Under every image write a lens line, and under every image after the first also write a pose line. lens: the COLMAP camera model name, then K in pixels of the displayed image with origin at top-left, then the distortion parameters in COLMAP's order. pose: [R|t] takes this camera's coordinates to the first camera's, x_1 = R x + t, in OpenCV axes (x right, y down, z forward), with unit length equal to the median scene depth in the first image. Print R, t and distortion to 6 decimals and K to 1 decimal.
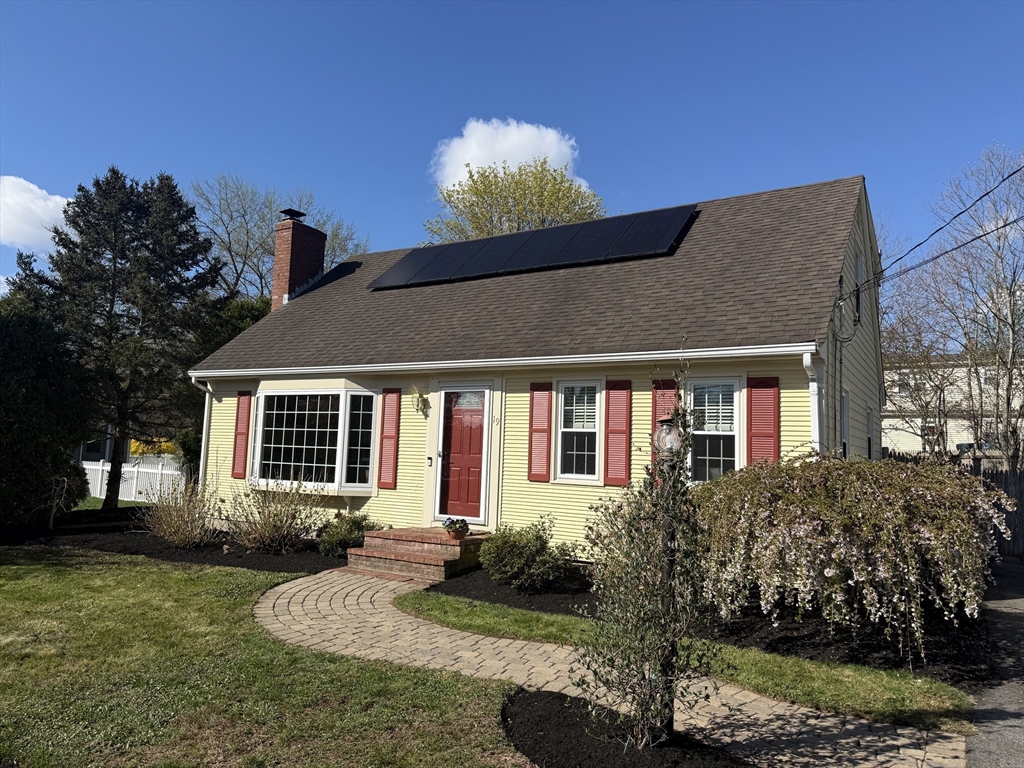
lens RADIAL K [[708.8, 0, 512.0], [0, 708.8, 384.0], [0, 0, 1]] dist [0.000984, 0.000100]
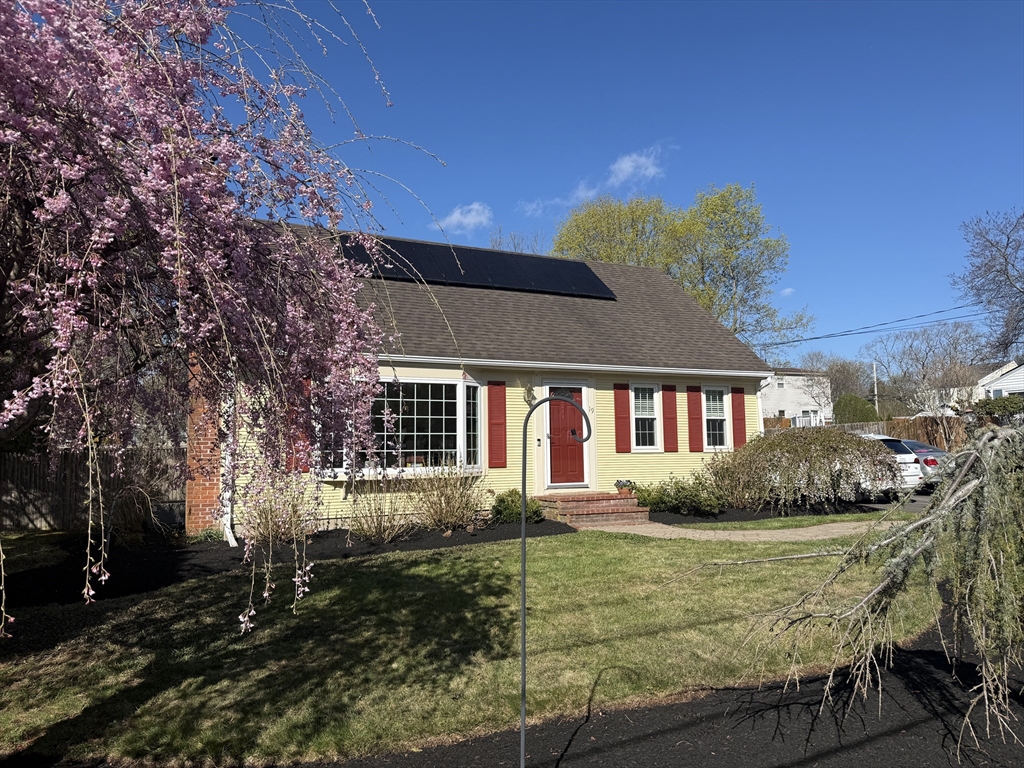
lens RADIAL K [[708.8, 0, 512.0], [0, 708.8, 384.0], [0, 0, 1]] dist [0.000984, 0.000100]
pose [[0.570997, 0.035127, 0.820200, -1.159732], [-0.051385, 0.998654, -0.006997, 0.018464], [-0.819342, -0.038151, 0.572034, 0.329865]]
